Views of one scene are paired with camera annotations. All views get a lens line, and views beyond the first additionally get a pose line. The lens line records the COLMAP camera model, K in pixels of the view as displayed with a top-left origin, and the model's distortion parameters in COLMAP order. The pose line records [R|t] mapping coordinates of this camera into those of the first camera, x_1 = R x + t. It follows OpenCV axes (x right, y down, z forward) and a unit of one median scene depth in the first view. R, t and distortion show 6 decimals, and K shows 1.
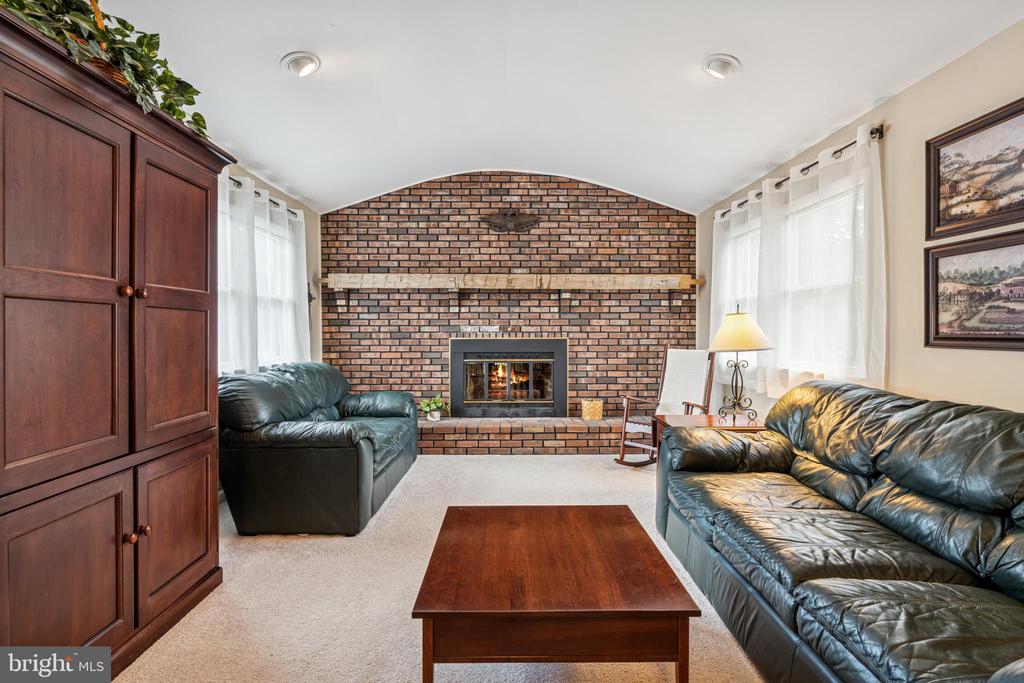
lens RADIAL K [[469.2, 0, 513.6], [0, 469.2, 337.3], [0, 0, 1]] dist [-0.003464, 0.000721]
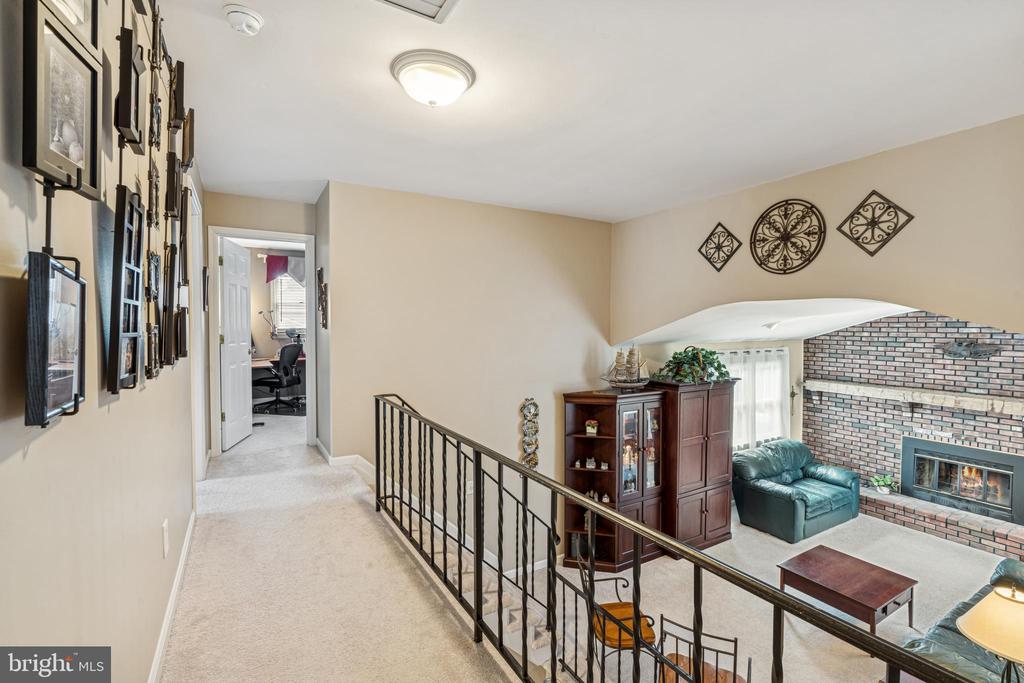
lens RADIAL K [[456.6, 0, 512.0], [0, 456.6, 341.5], [0, 0, 1]] dist [-0.006776, 0.000408]
pose [[0.492198, 0.028992, -0.870000, 0.432852], [-0.009687, 0.999566, 0.027829, -0.288794], [0.870429, -0.005269, 0.492265, -0.596765]]
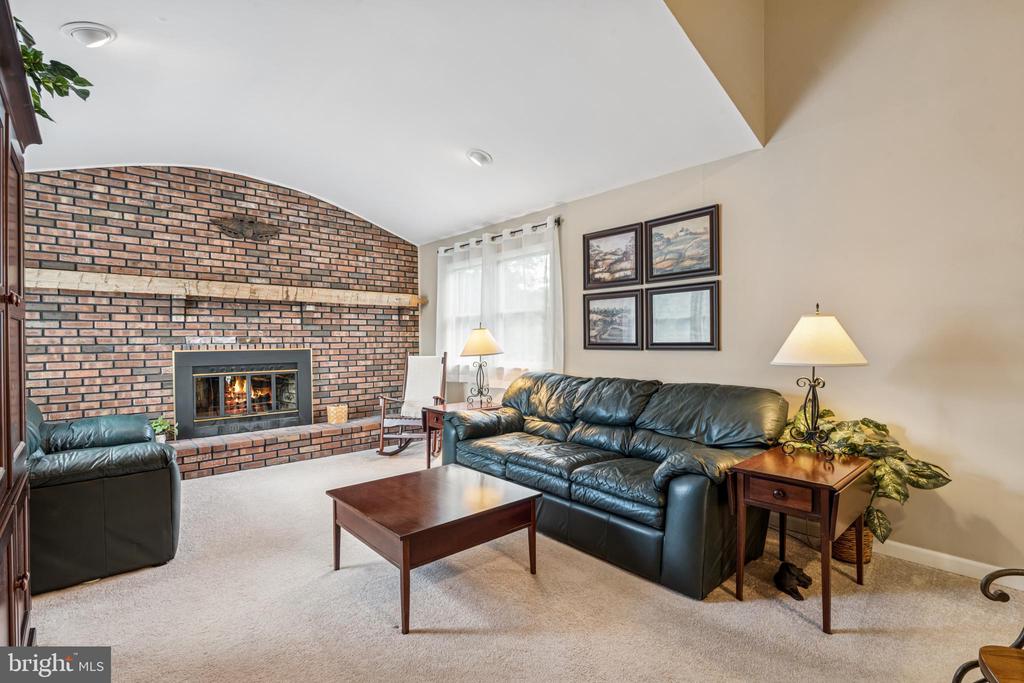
lens RADIAL K [[468.7, 0, 512.0], [0, 468.7, 351.4], [0, 0, 1]] dist [-0.018514, 0.008967]
pose [[0.755781, -0.019867, 0.654523, -0.226727], [0.014378, 0.999802, 0.013746, -0.000142], [-0.654667, -0.000978, 0.755917, -0.079420]]
